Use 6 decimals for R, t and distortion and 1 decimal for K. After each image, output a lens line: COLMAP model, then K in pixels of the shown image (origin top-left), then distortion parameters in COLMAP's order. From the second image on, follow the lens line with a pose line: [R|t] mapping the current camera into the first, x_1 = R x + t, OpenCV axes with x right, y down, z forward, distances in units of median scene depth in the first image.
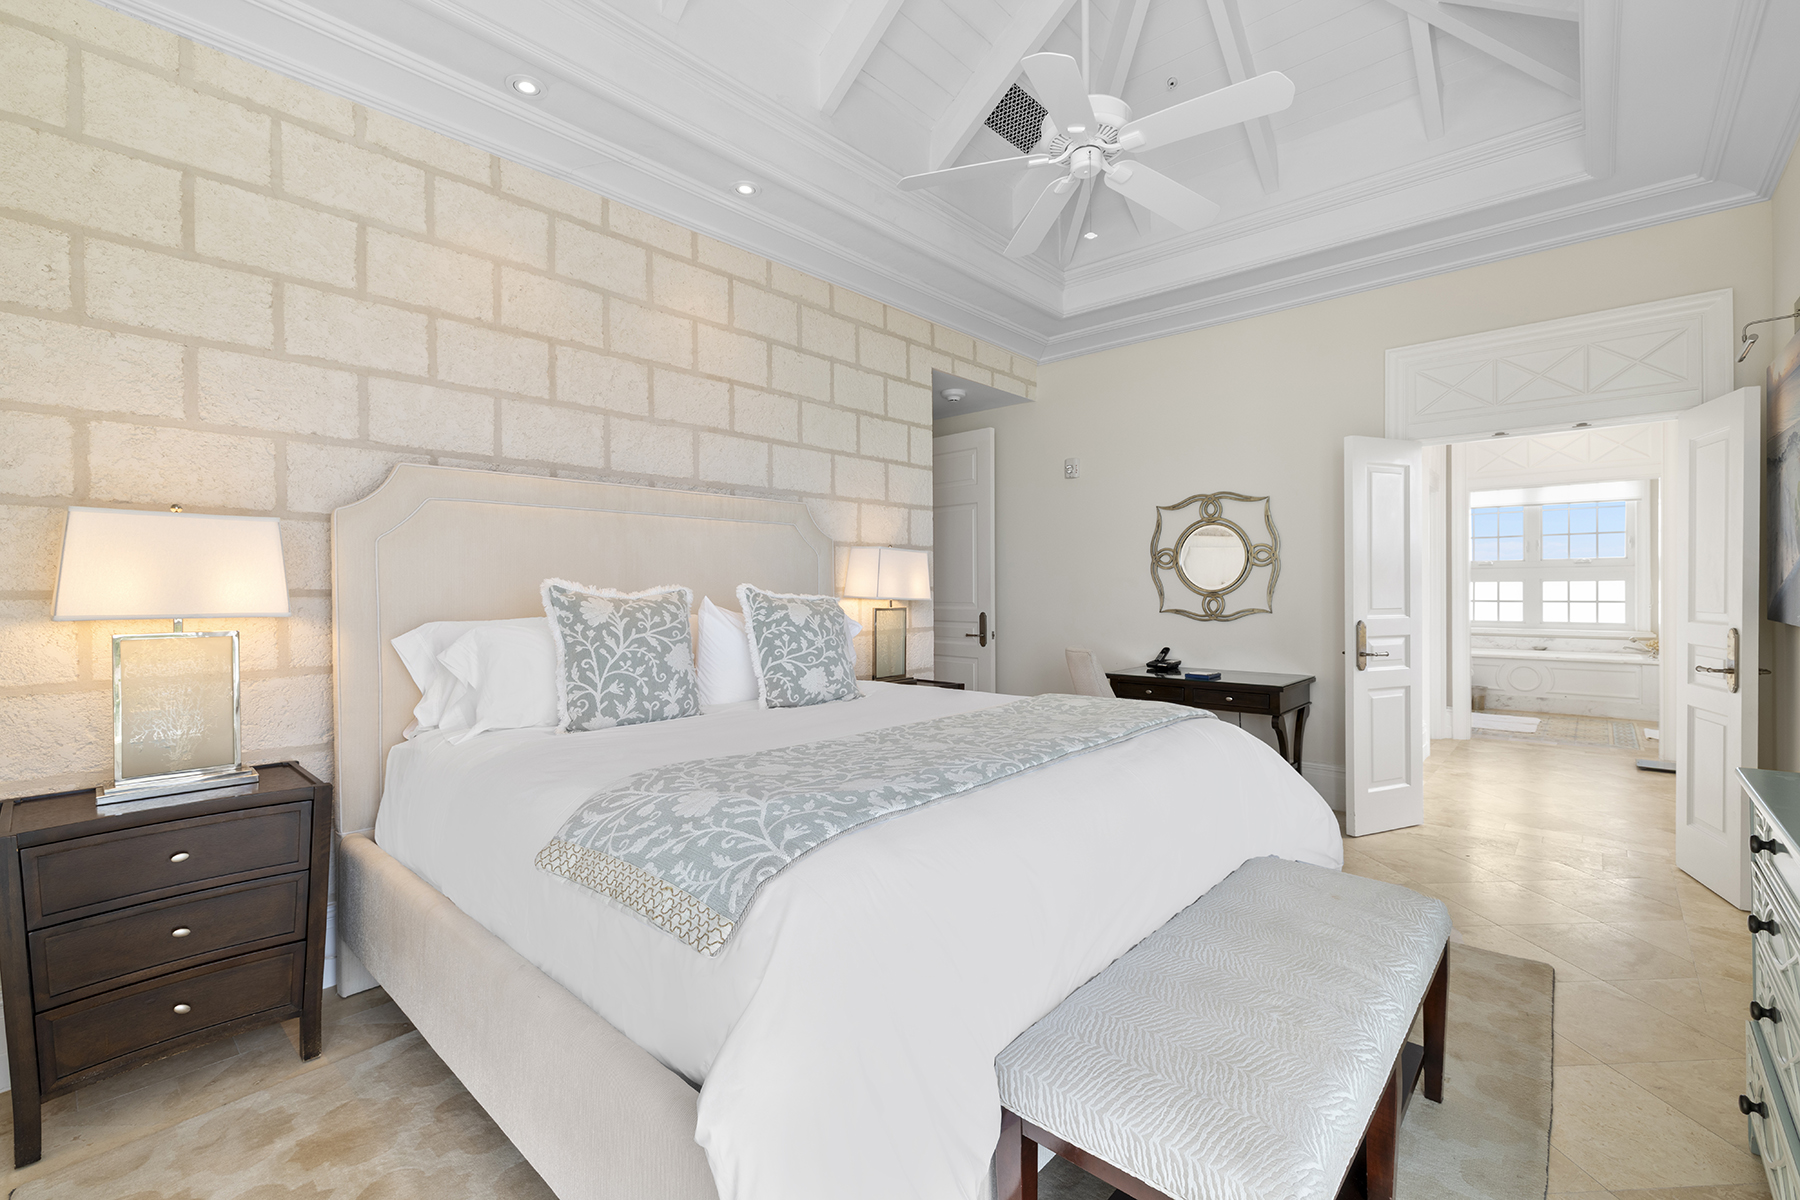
lens RADIAL K [[776.8, 0, 899.5], [0, 776.8, 584.8], [0, 0, 1]] dist [0.001874, 0.000350]
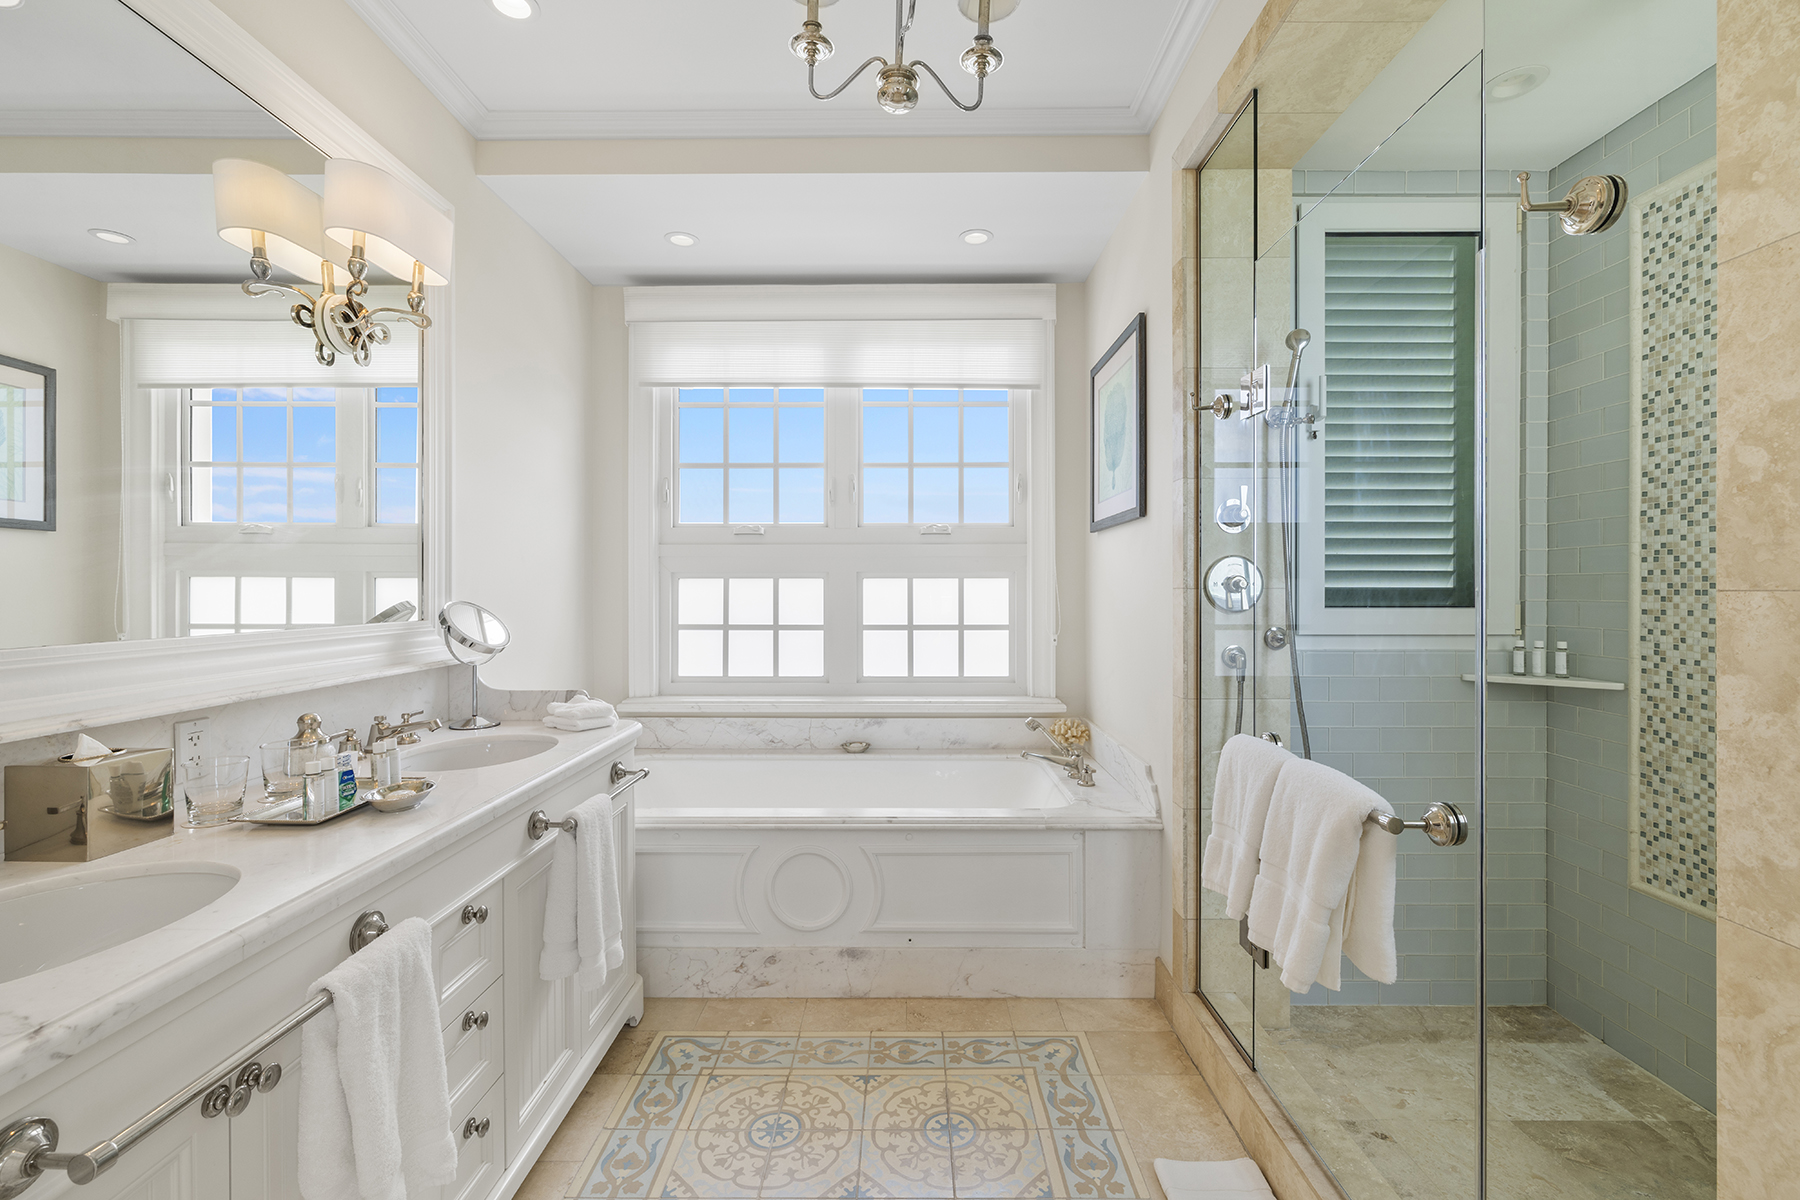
lens RADIAL K [[776.8, 0, 899.5], [0, 776.8, 584.8], [0, 0, 1]] dist [0.001874, 0.000350]
pose [[0.752474, 0.003687, 0.658612, 0.597298], [-0.003225, 0.999993, -0.001914, -0.000218], [-0.658614, -0.000684, 0.752481, 0.709033]]
